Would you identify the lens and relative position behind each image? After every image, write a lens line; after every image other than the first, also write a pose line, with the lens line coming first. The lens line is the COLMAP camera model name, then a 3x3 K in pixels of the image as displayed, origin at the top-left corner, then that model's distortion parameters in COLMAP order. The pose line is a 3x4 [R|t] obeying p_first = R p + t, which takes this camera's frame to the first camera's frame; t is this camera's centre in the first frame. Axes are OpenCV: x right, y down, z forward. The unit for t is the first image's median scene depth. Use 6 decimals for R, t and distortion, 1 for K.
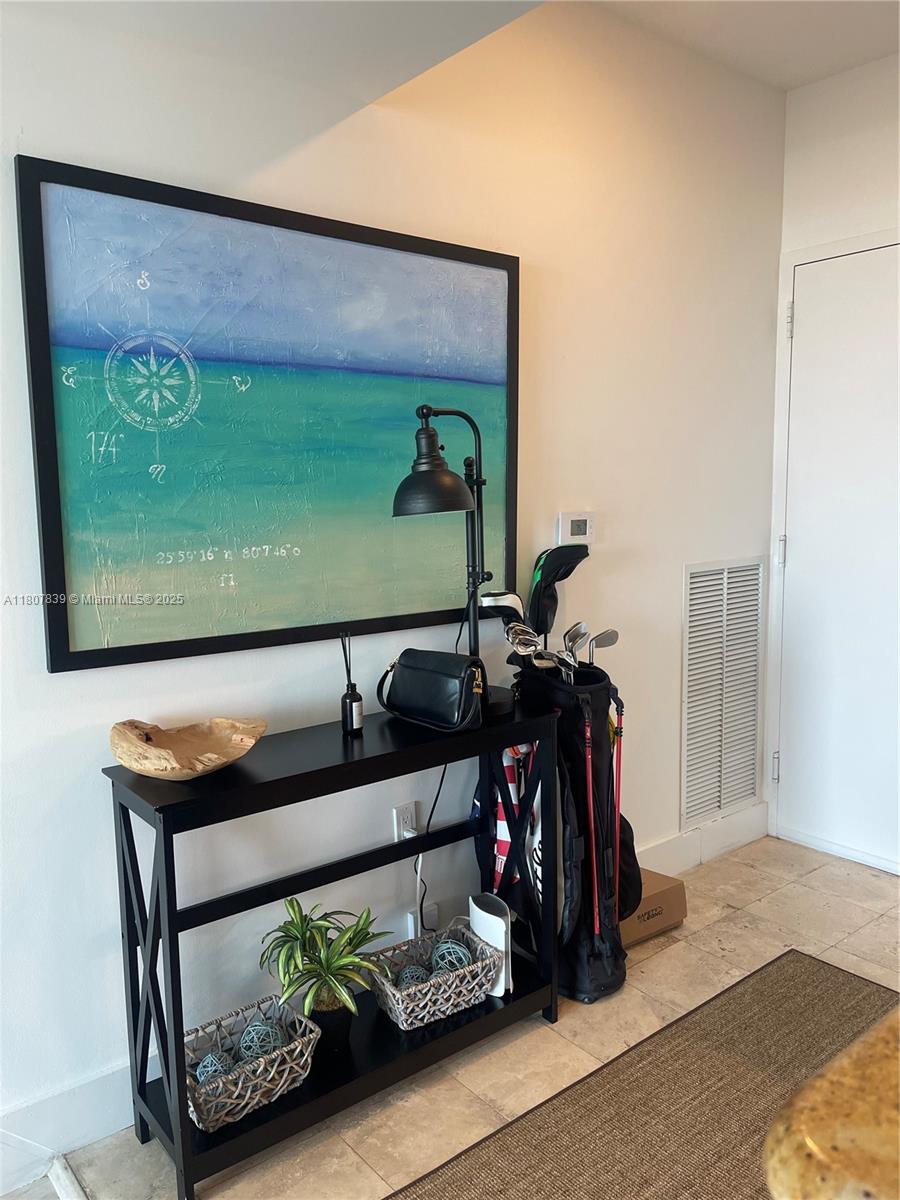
lens RADIAL K [[929.8, 0, 445.5], [0, 929.8, 608.1], [0, 0, 1]] dist [0.061237, -0.003104]
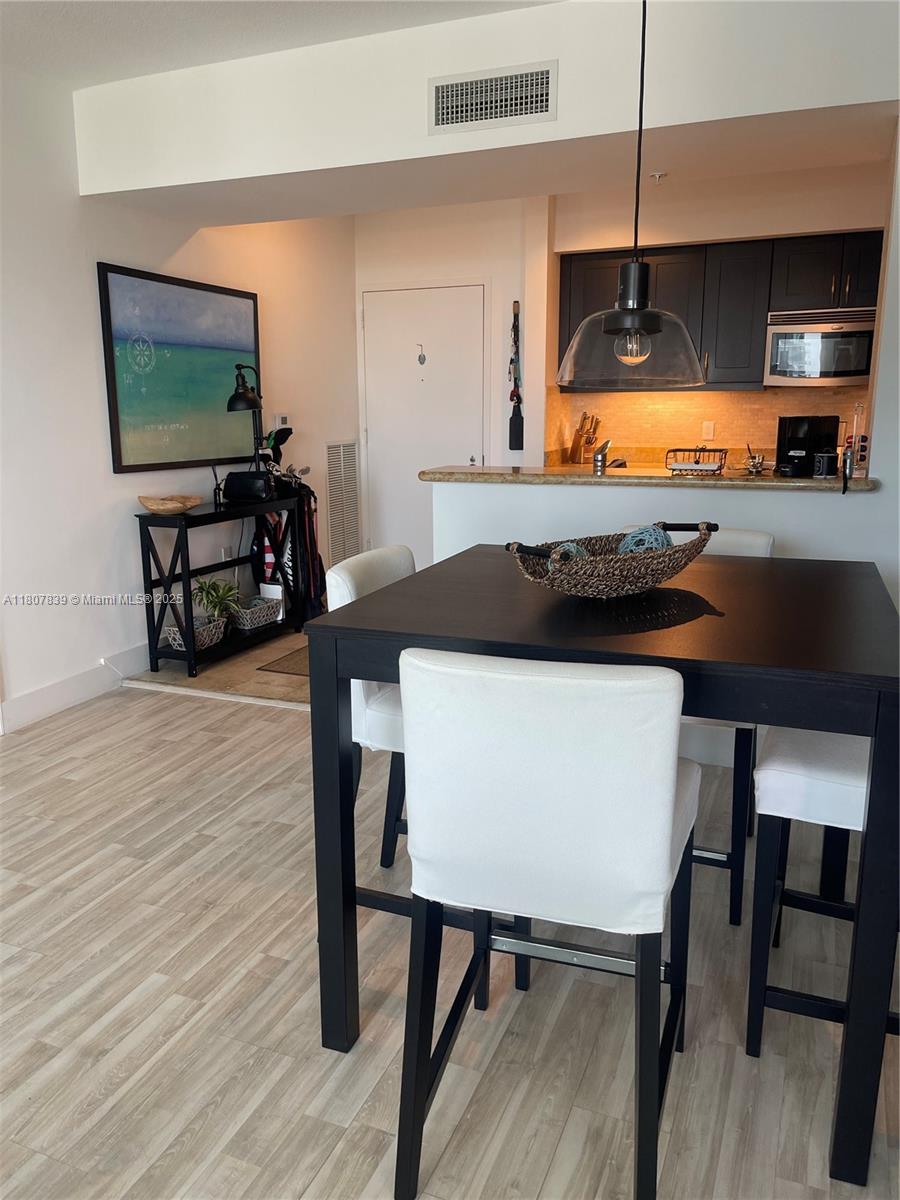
lens RADIAL K [[896.0, 0, 450.0], [0, 896.0, 600.0], [0, 0, 1]] dist [0.005595, 0.002155]
pose [[0.878514, -0.091050, 0.468959, -0.627348], [0.053504, 0.994246, 0.092806, 0.181141], [-0.474710, -0.056440, 0.878331, -1.192444]]
